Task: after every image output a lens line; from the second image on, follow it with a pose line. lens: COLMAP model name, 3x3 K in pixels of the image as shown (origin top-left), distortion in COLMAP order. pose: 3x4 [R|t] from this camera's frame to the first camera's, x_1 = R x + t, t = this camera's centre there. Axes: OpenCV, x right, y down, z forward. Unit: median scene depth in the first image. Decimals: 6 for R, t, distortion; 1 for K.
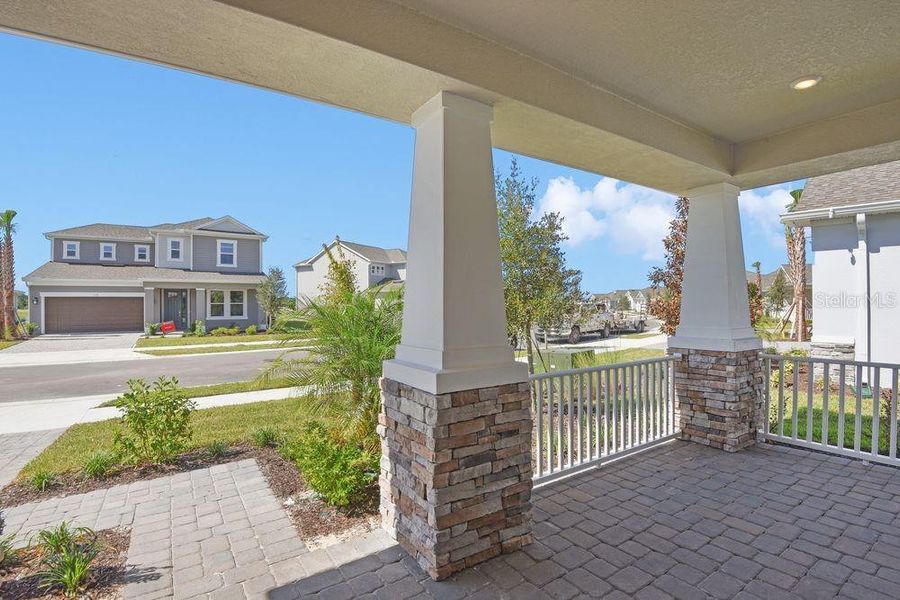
lens RADIAL K [[412.7, 0, 456.0], [0, 412.7, 308.2], [0, 0, 1]] dist [0.000469, -0.000324]
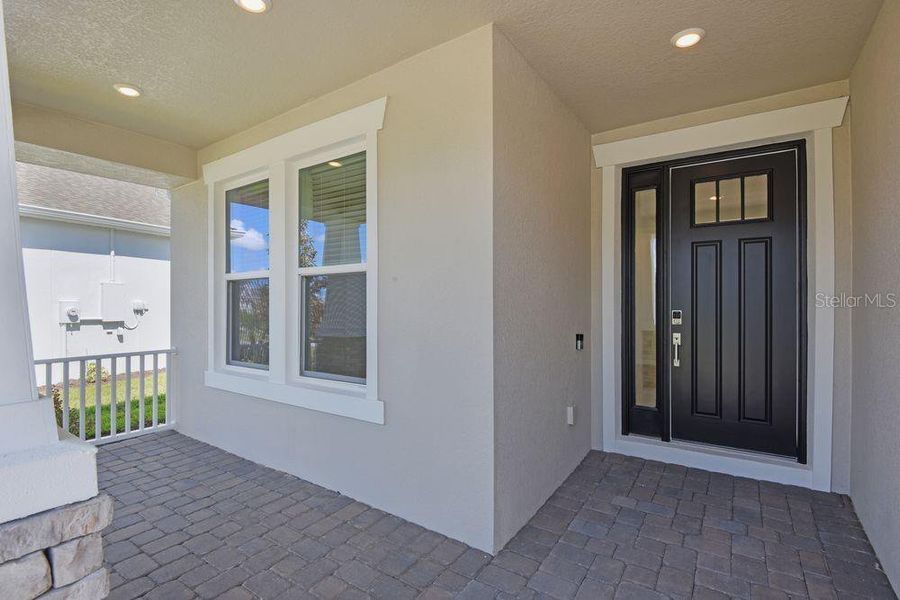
lens RADIAL K [[412.7, 0, 456.0], [0, 412.7, 308.2], [0, 0, 1]] dist [0.000469, -0.000324]
pose [[-0.318502, 0.001154, 0.947921, -0.417402], [-0.001909, 0.999996, -0.001859, 0.007991], [-0.947920, -0.002402, -0.318499, 0.544642]]
